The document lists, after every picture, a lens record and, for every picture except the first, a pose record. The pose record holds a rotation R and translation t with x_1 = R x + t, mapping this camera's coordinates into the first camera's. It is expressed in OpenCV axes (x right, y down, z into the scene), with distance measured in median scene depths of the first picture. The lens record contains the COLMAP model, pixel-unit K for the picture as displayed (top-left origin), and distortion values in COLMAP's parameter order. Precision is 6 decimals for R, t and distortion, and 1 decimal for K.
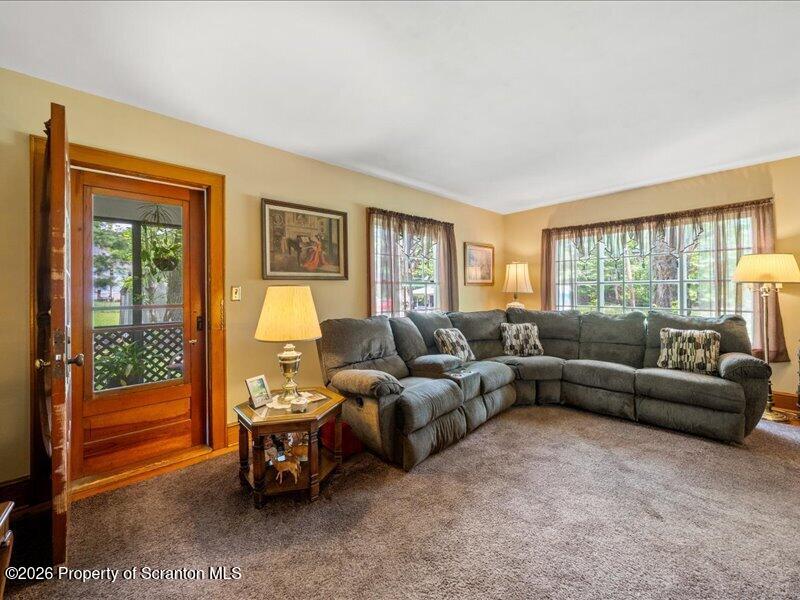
lens RADIAL K [[321.7, 0, 399.5], [0, 321.7, 286.7], [0, 0, 1]] dist [-0.001528, -0.000251]
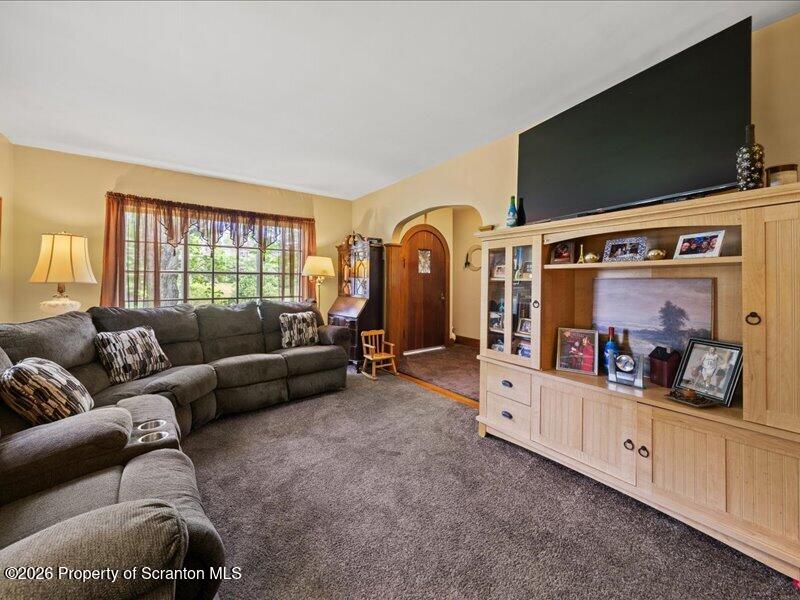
lens RADIAL K [[315.6, 0, 401.2], [0, 315.6, 278.3], [0, 0, 1]] dist [-0.000359, 0.000018]
pose [[0.098670, 0.017513, 0.994966, -0.269093], [-0.015447, 0.999752, -0.016065, 0.014676], [-0.995000, -0.013784, 0.098916, 0.486495]]
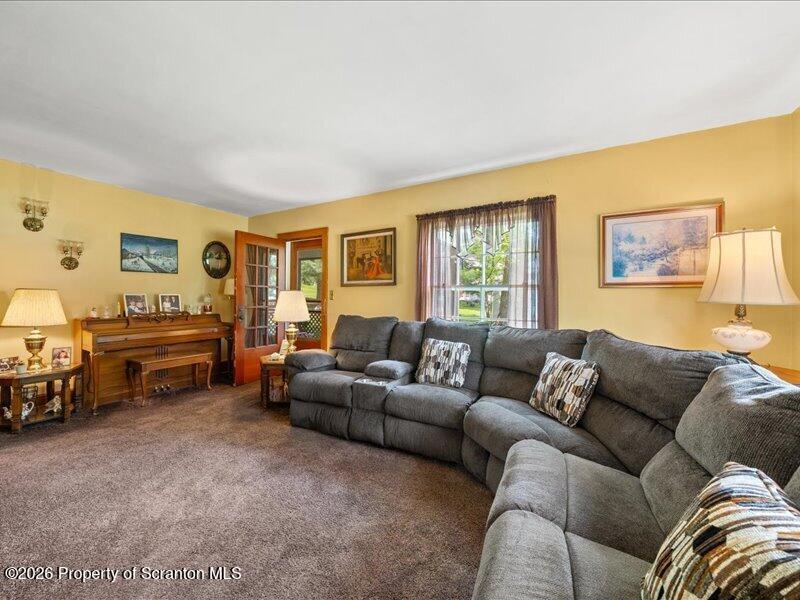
lens RADIAL K [[314.9, 0, 400.0], [0, 314.9, 300.0], [0, 0, 1]] dist [-0.000925, -0.000091]
pose [[0.299587, 0.020737, -0.953844, 0.995450], [-0.001137, 0.999771, 0.021378, 0.008247], [0.954068, -0.005320, 0.299542, 0.722483]]
